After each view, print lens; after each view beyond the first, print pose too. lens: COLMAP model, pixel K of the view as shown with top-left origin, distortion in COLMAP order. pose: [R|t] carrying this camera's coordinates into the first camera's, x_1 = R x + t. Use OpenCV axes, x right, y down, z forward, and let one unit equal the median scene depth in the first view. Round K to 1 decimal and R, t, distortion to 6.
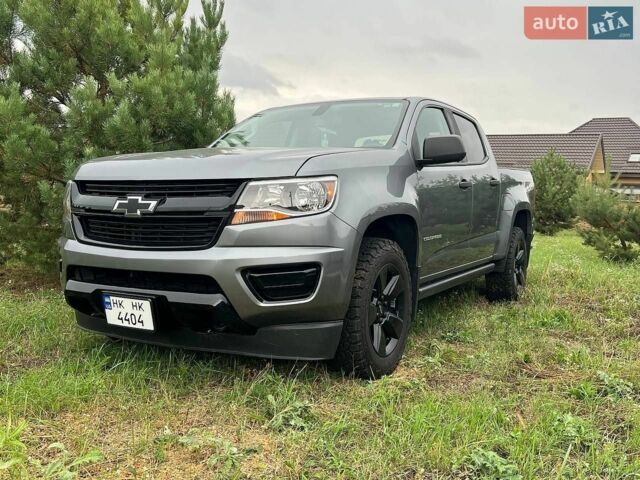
lens RADIAL K [[498.0, 0, 320.0], [0, 498.0, 240.0], [0, 0, 1]] dist [0.063500, -0.076262]
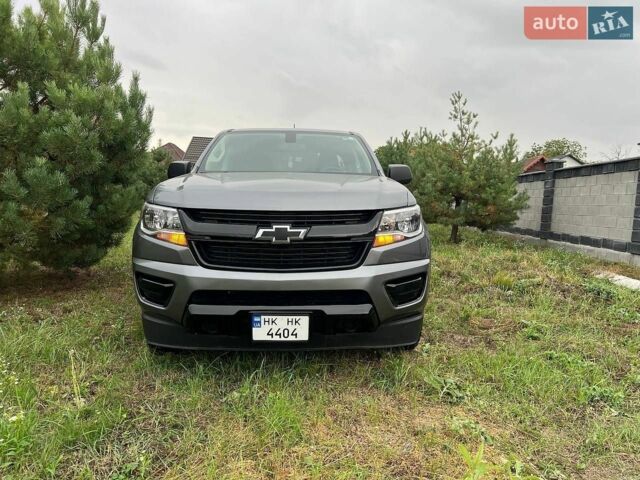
lens RADIAL K [[397.5, 0, 320.0], [0, 397.5, 240.0], [0, 0, 1]] dist [-0.003630, -0.002804]
pose [[0.900160, -0.050144, 0.432664, -0.685142], [0.035789, 0.998507, 0.041265, -0.088627], [-0.434088, -0.021661, 0.900610, 0.158848]]
